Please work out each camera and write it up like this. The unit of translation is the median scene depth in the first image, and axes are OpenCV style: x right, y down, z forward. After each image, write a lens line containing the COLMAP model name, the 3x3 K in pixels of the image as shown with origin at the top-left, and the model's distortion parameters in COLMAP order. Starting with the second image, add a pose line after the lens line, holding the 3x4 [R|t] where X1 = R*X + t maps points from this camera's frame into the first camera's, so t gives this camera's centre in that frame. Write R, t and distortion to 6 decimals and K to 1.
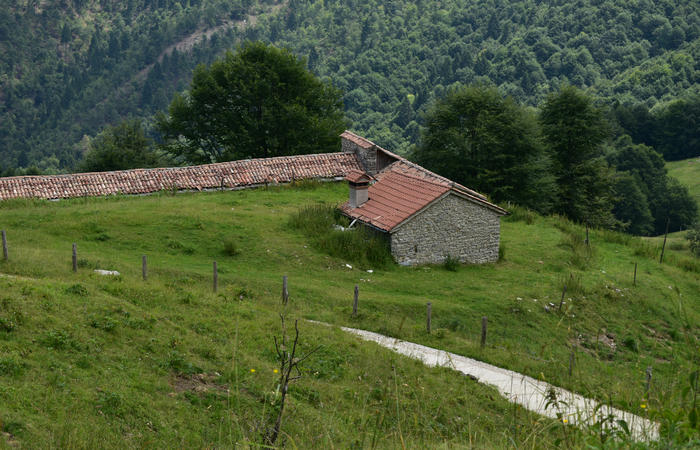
lens RADIAL K [[1595.0, 0, 350.0], [0, 1595.0, 225.0], [0, 0, 1]] dist [-0.008676, 0.000000]
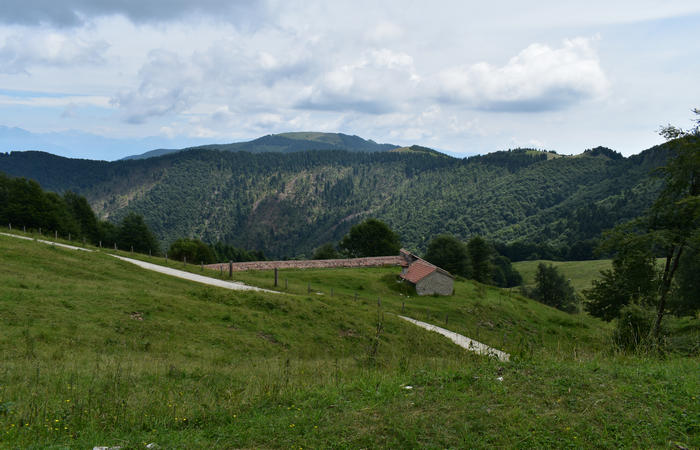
lens RADIAL K [[1595.0, 0, 350.0], [0, 1595.0, 224.9], [0, 0, 1]] dist [-0.008676, 0.000000]
pose [[0.988579, 0.023218, -0.148902, 0.341837], [-0.039972, 0.993068, -0.110532, 0.227464], [0.145304, 0.115222, 0.982655, -1.920473]]
